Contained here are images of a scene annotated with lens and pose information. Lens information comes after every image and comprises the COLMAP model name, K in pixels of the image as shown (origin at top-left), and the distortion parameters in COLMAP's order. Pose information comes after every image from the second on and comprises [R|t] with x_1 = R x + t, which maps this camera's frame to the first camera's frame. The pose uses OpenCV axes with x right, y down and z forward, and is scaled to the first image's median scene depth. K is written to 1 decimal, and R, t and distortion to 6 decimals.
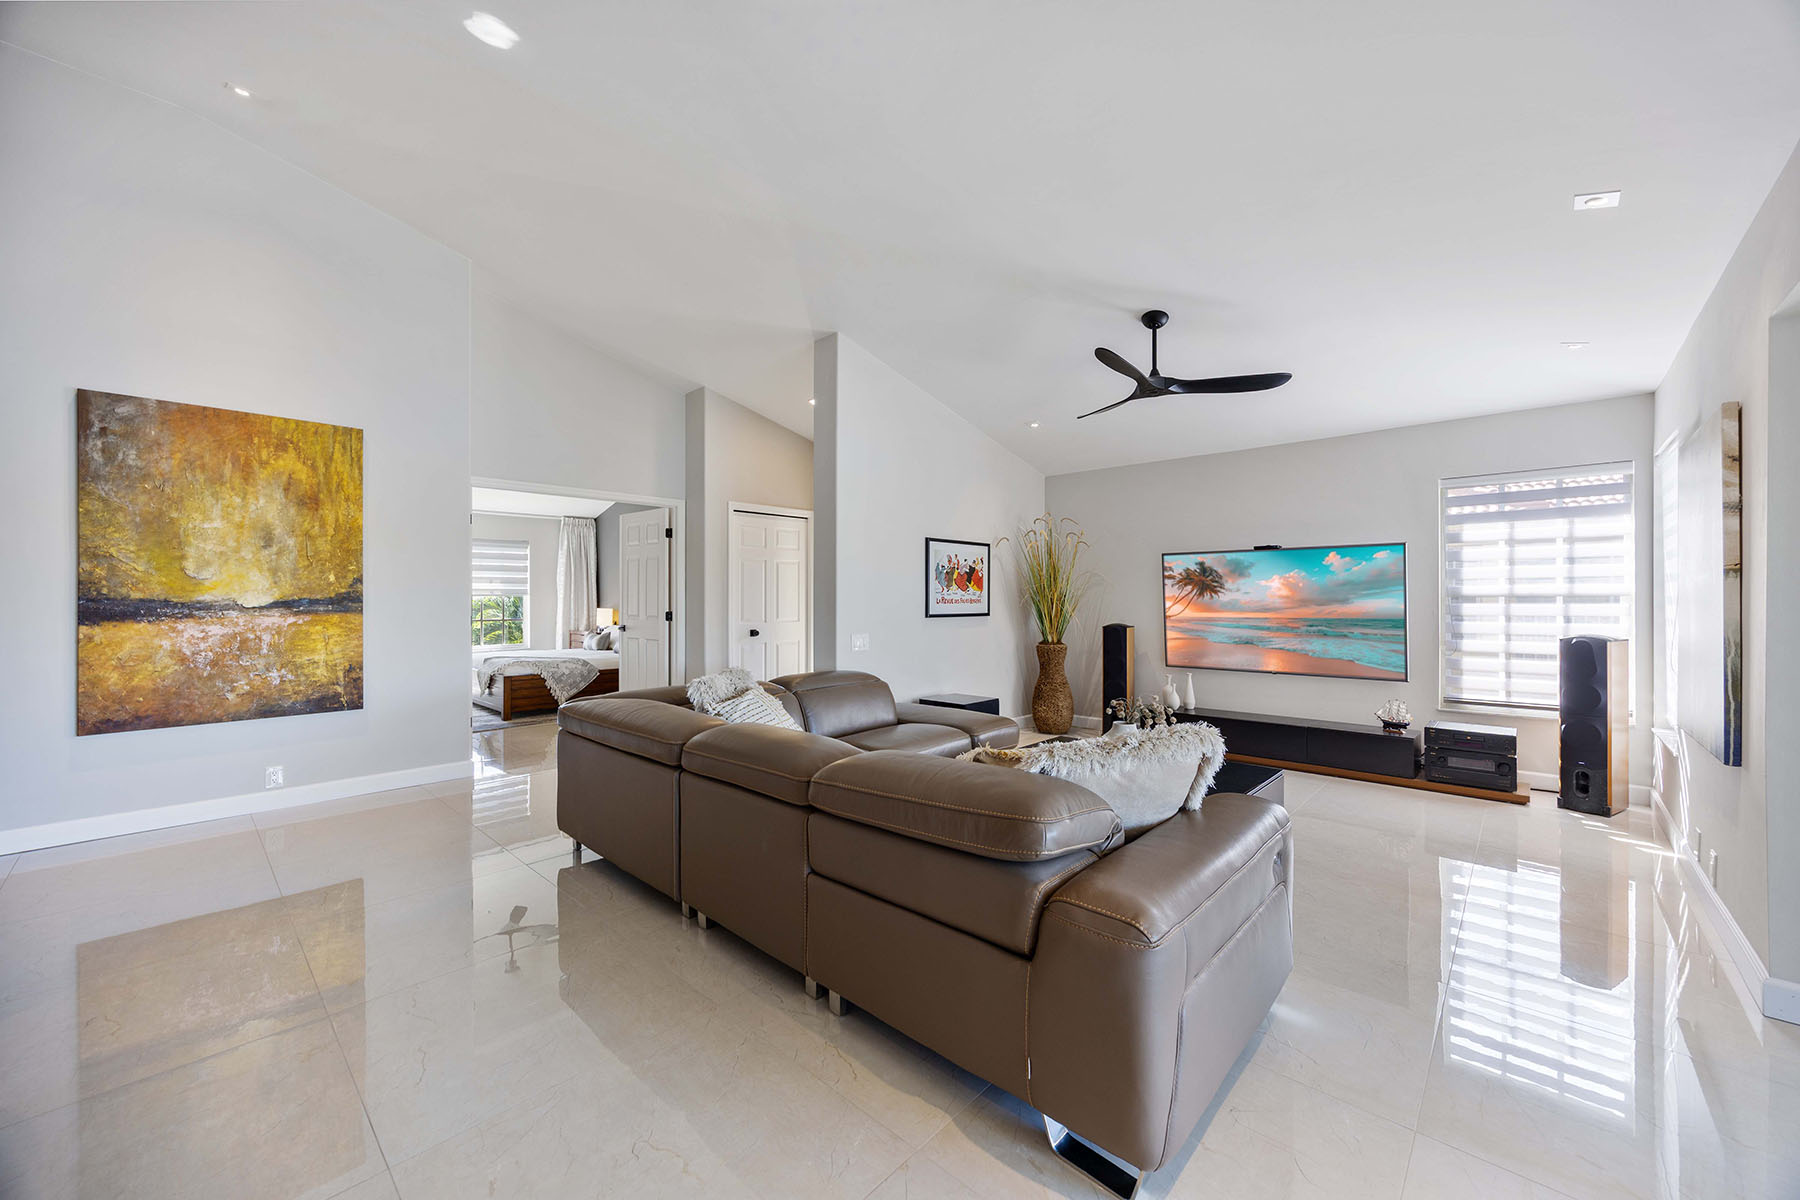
lens RADIAL K [[692.2, 0, 903.2], [0, 692.2, 596.2], [0, 0, 1]] dist [-0.002926, -0.000326]
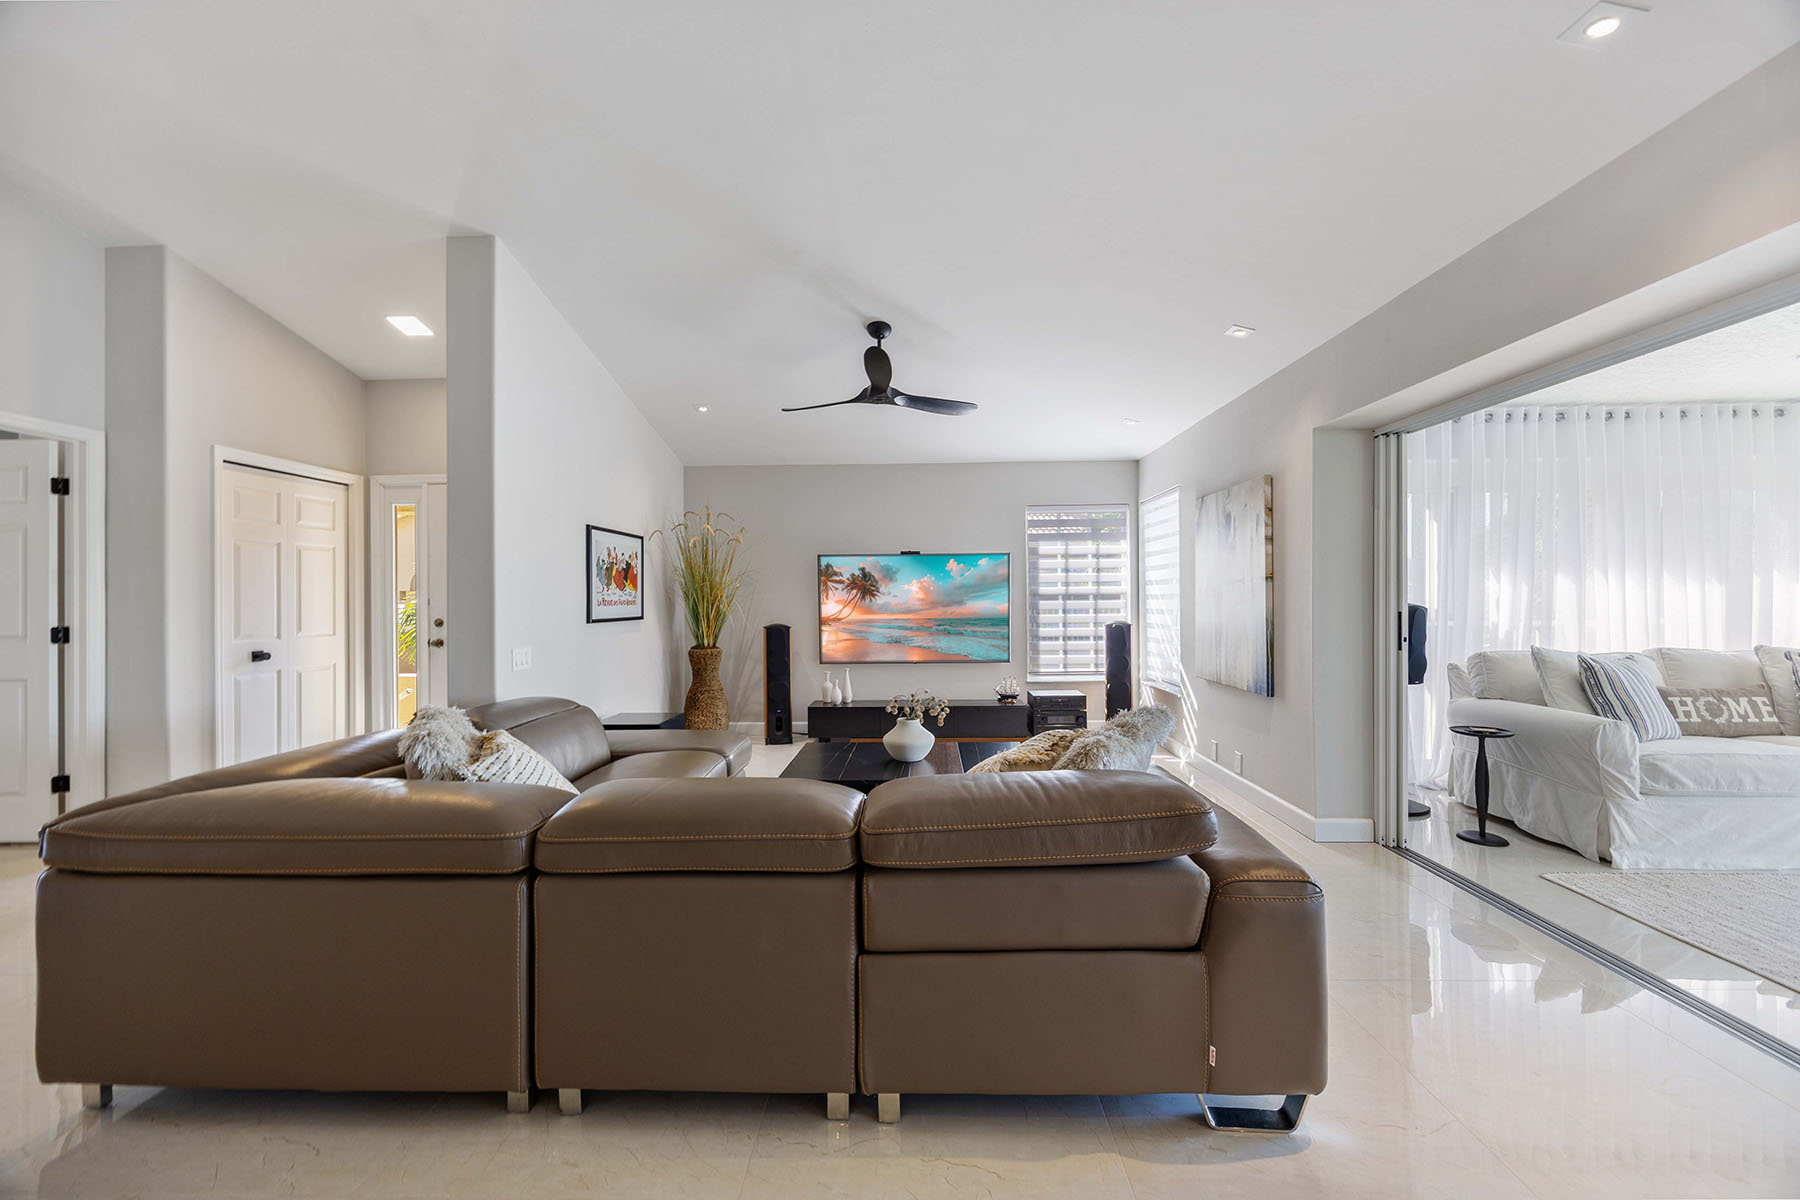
lens RADIAL K [[692.2, 0, 911.6], [0, 692.2, 595.2], [0, 0, 1]] dist [-0.002926, -0.000326]
pose [[0.748127, -0.001978, 0.663553, -0.266046], [0.004457, 0.999988, -0.002045, 0.001661], [-0.663541, 0.004487, 0.748126, 0.171770]]
